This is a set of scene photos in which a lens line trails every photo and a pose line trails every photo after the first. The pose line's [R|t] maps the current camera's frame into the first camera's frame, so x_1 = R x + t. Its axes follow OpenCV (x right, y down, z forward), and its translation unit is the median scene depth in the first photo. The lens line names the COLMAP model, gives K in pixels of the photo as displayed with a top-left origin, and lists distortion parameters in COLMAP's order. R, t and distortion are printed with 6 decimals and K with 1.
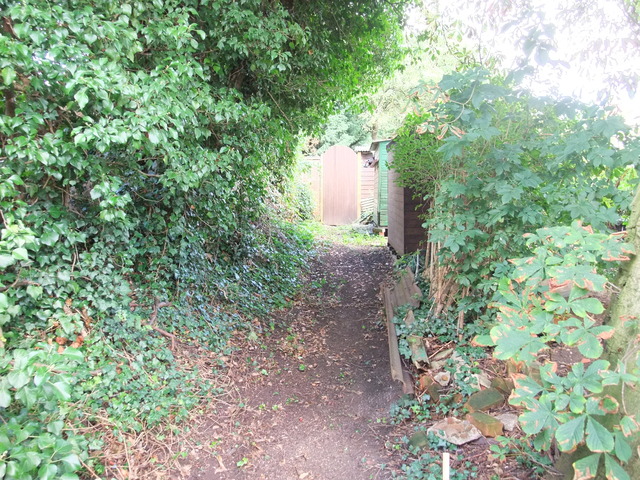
lens RADIAL K [[502.3, 0, 318.8], [0, 502.3, 246.5], [0, 0, 1]] dist [-0.078821, 0.047781]
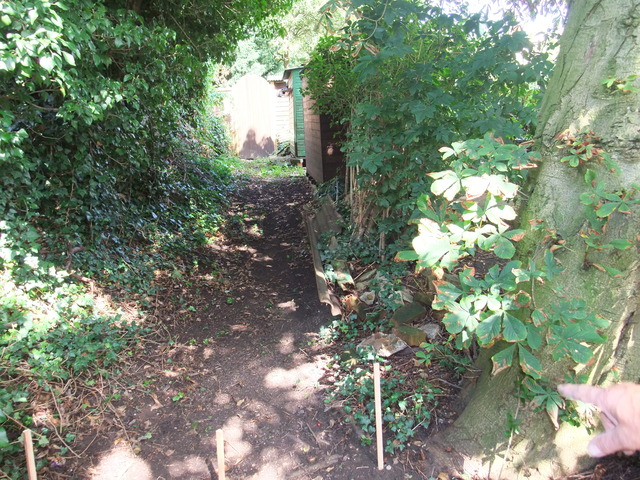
lens RADIAL K [[502.3, 0, 321.5], [0, 502.3, 240.7], [0, 0, 1]] dist [-0.078821, 0.047781]
pose [[0.984576, -0.076158, 0.157512, -0.002163], [0.056722, 0.990609, 0.124406, 0.010247], [-0.165507, -0.113553, 0.979649, 0.004134]]
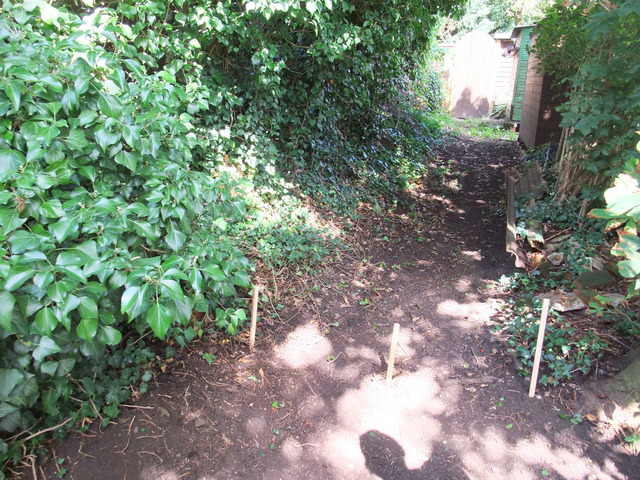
lens RADIAL K [[502.3, 0, 320.0], [0, 502.3, 240.8], [0, 0, 1]] dist [-0.078821, 0.047781]
pose [[0.970062, 0.104651, -0.219152, -0.007564], [-0.059292, 0.977141, 0.204156, 0.039680], [0.235507, -0.185050, 0.954093, -0.093673]]
